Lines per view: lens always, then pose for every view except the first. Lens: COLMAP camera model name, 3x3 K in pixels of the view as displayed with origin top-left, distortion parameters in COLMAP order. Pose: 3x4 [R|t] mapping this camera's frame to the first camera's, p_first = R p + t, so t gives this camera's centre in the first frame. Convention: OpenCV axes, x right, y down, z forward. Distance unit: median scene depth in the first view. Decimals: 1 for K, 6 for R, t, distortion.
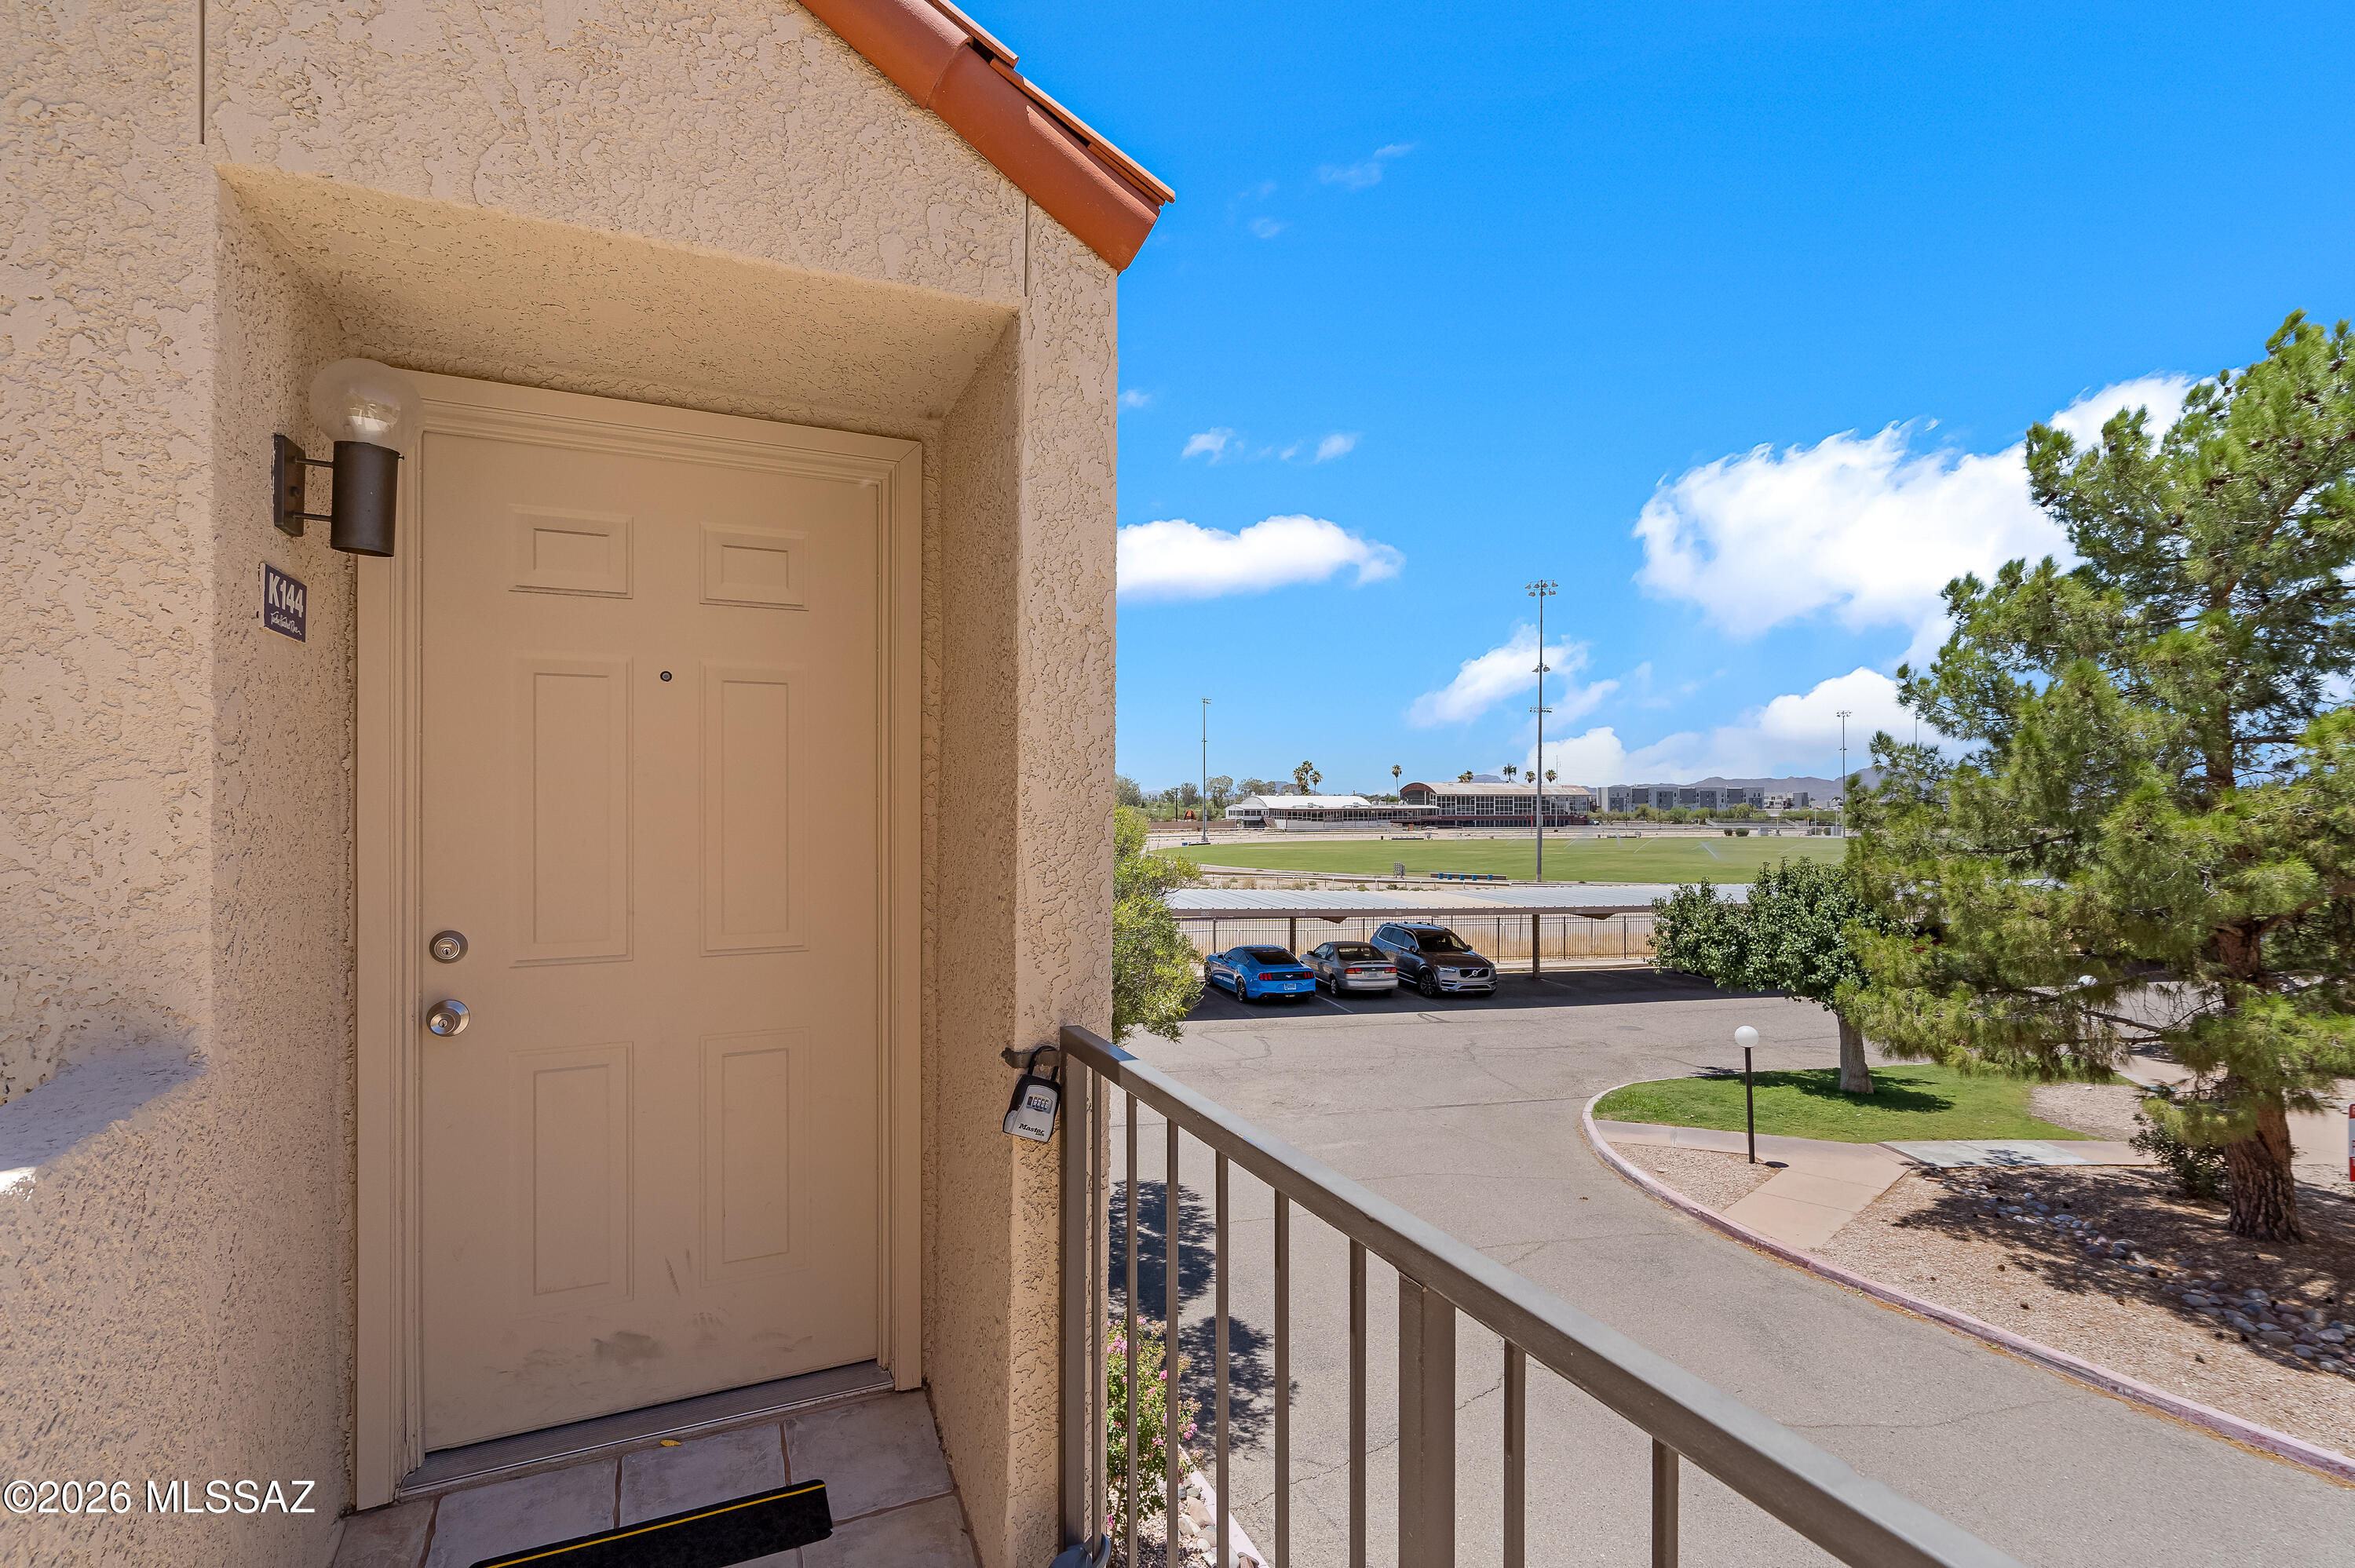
lens RADIAL K [[1079.7, 0, 1165.0], [0, 1079.7, 795.4], [0, 0, 1]] dist [-0.002408, 0.000920]
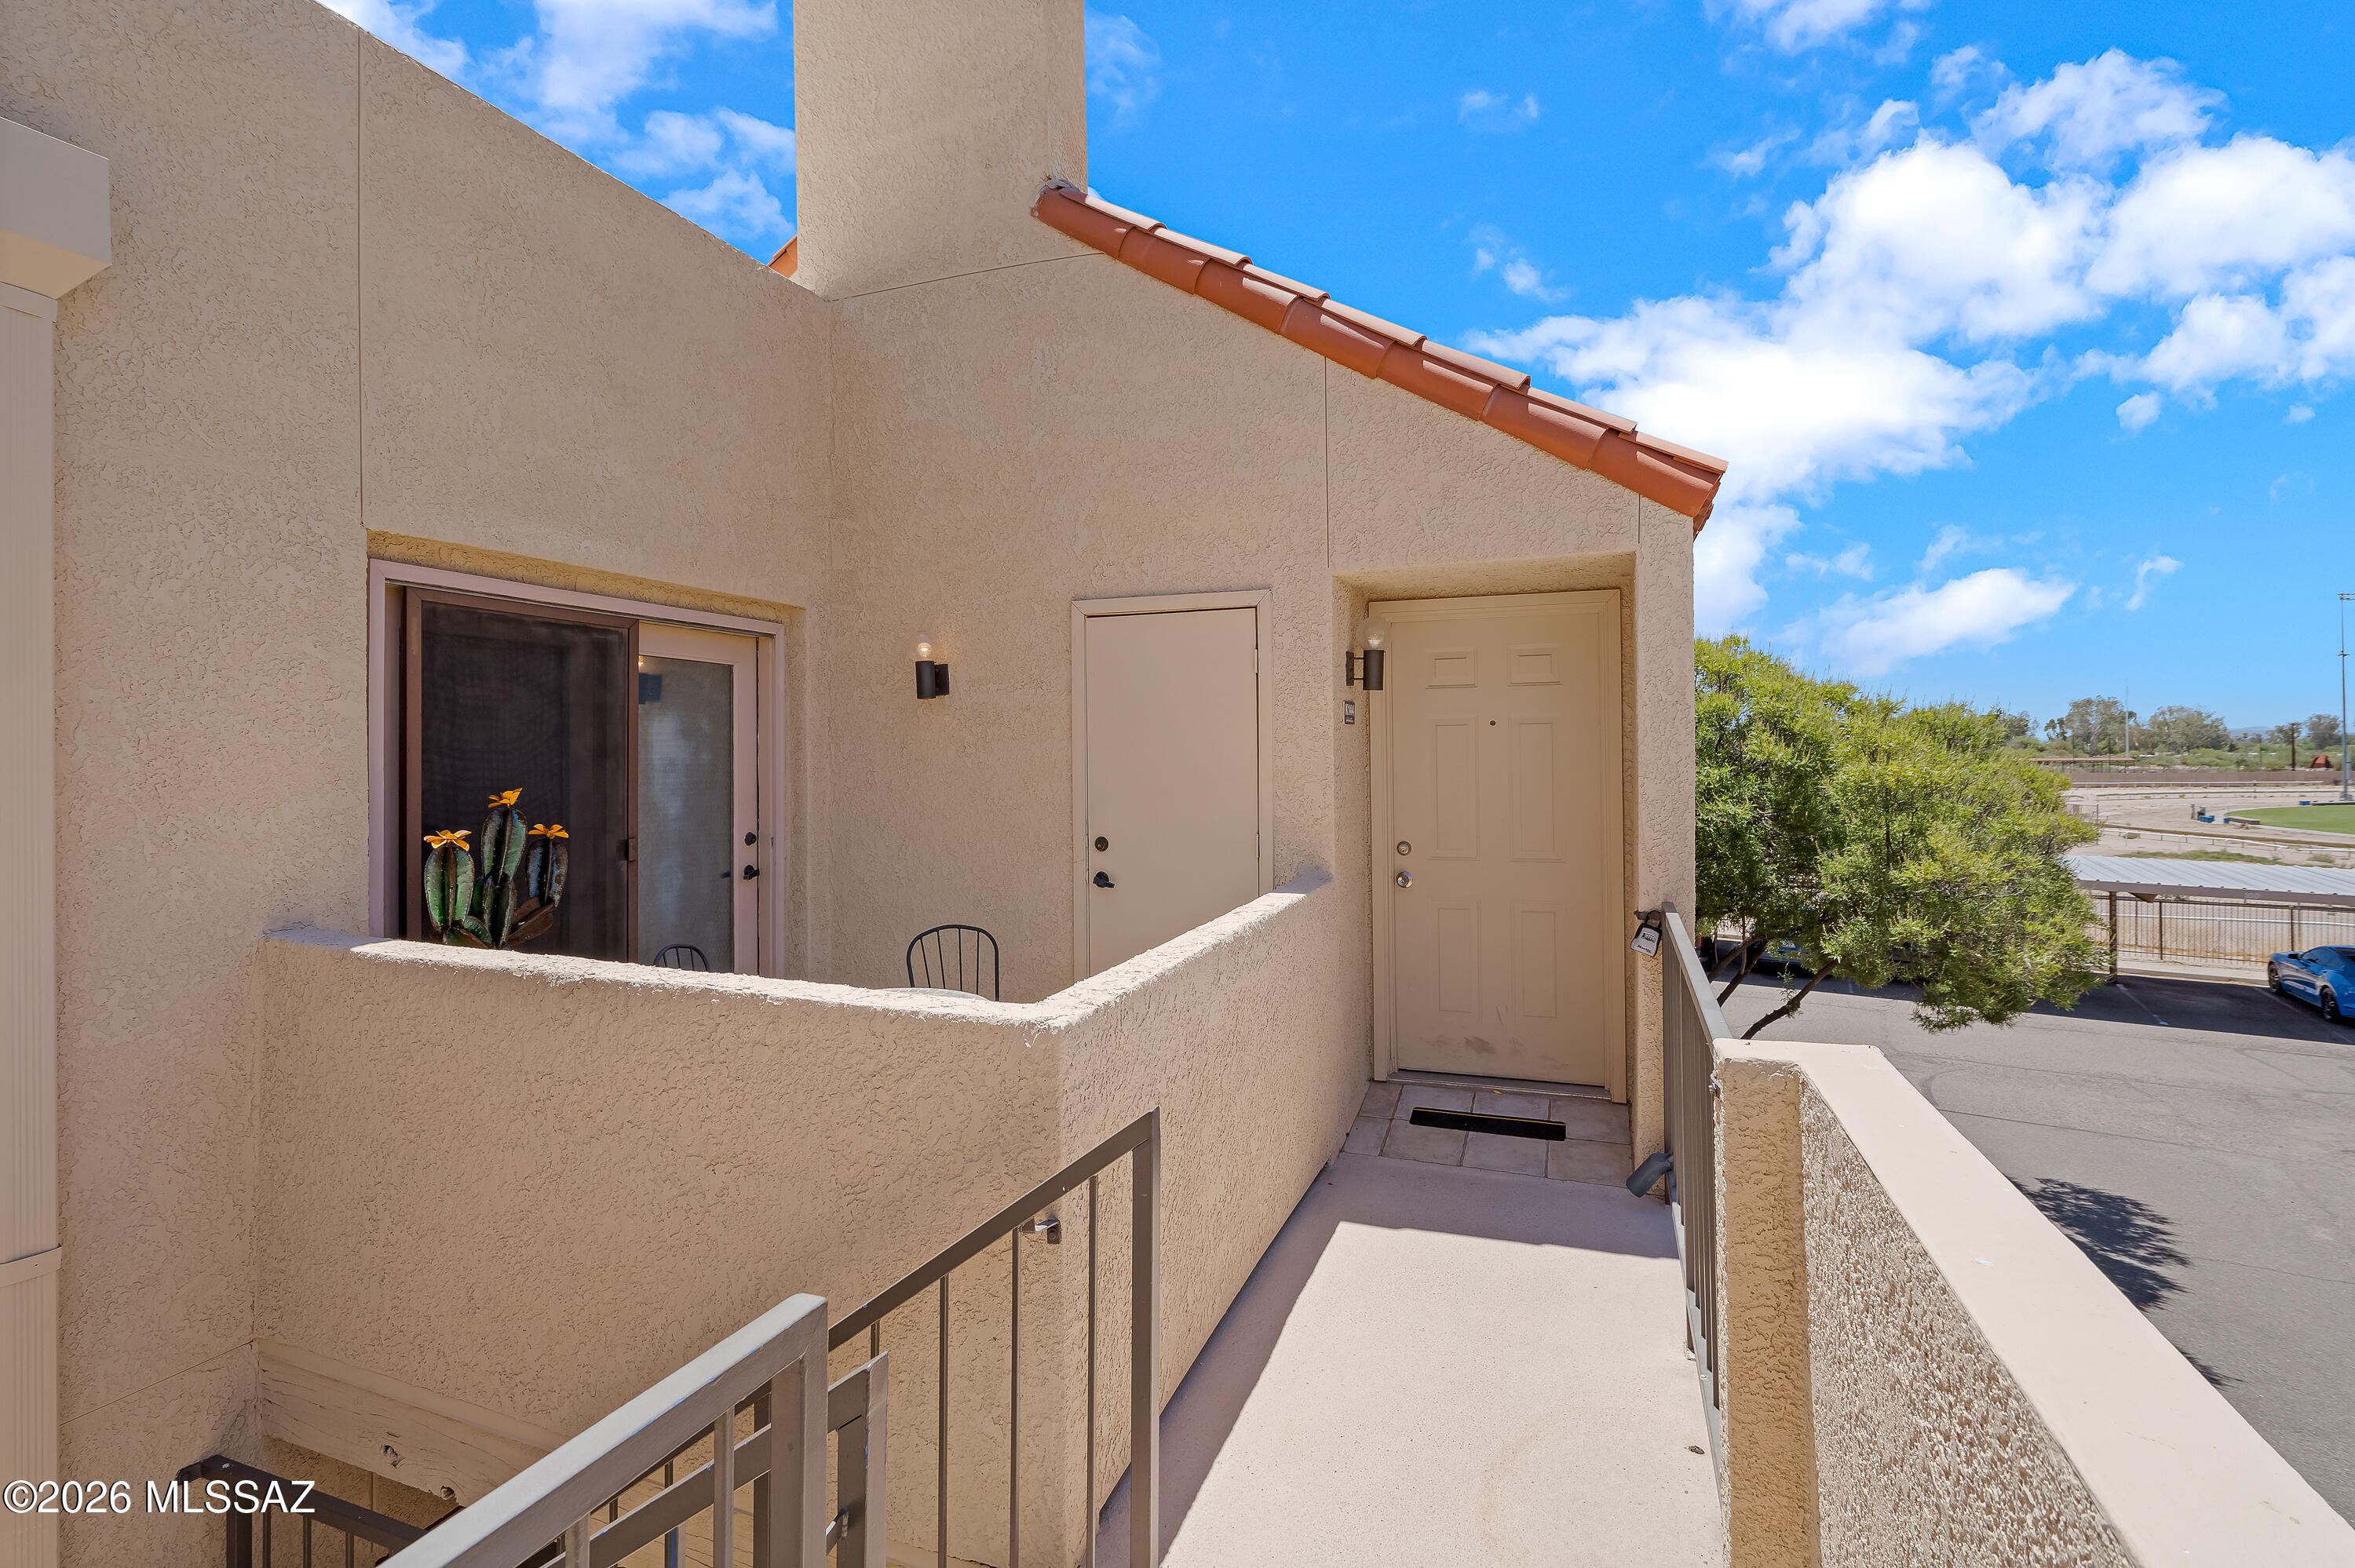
lens RADIAL K [[1079.7, 0, 1173.2], [0, 1079.7, 769.4], [0, 0, 1]] dist [-0.002408, 0.000920]
pose [[0.695059, 0.001056, -0.718952, 0.716908], [0.016562, 0.999710, 0.017480, -0.083024], [0.718762, -0.024057, 0.694840, -1.049154]]
